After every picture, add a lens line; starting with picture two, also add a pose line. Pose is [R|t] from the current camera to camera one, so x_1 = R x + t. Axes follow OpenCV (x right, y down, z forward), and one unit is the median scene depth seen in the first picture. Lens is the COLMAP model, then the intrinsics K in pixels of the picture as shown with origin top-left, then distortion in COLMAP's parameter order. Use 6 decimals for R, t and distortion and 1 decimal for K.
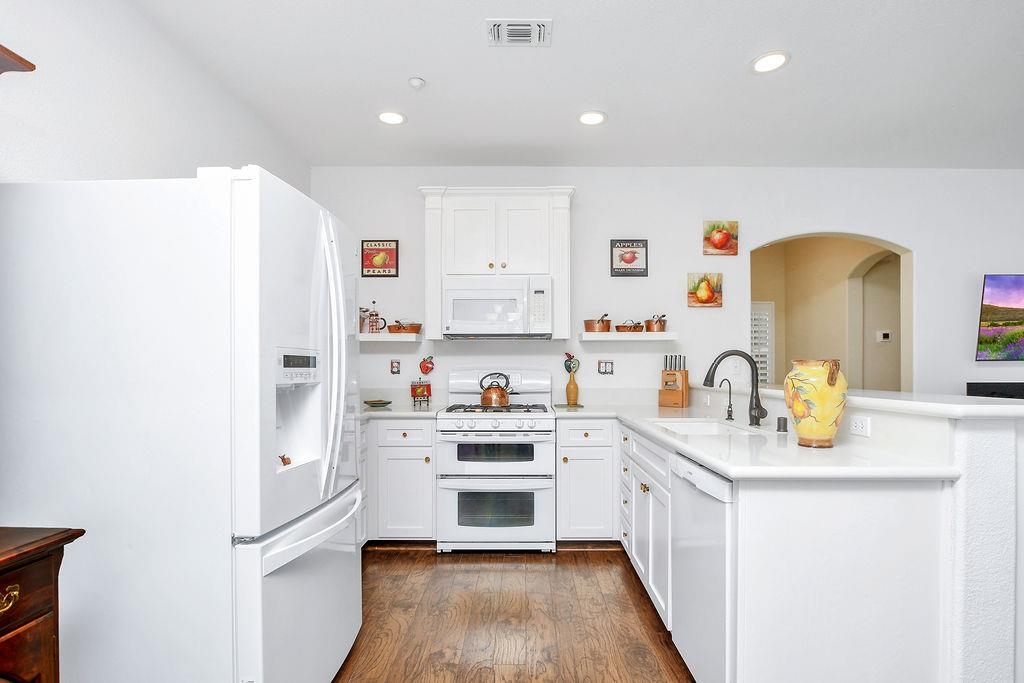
lens RADIAL K [[547.3, 0, 504.1], [0, 547.3, 366.1], [0, 0, 1]] dist [-0.018362, 0.000875]
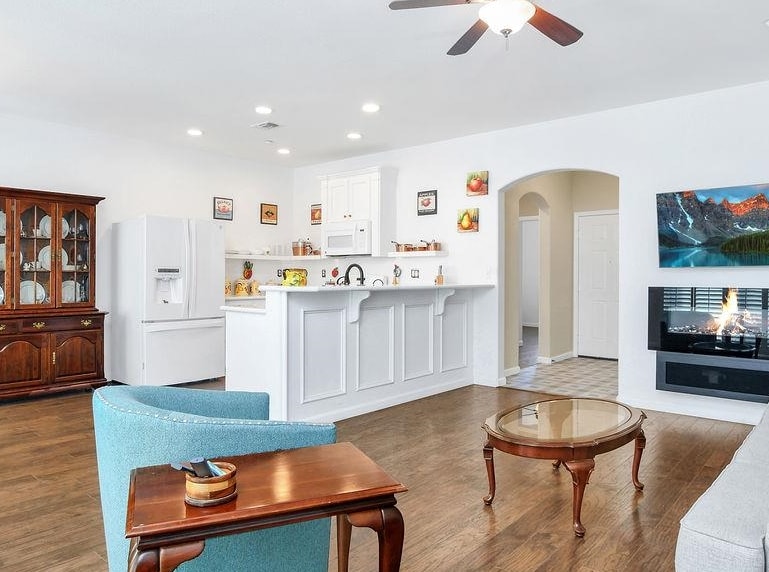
lens RADIAL K [[539.9, 0, 382.6], [0, 539.9, 281.4], [0, 0, 1]] dist [0.001543, -0.001458]
pose [[0.758231, 0.010217, -0.651906, 1.135845], [-0.004186, 0.999933, 0.010803, 0.008342], [0.651972, -0.005462, 0.758223, -0.241571]]
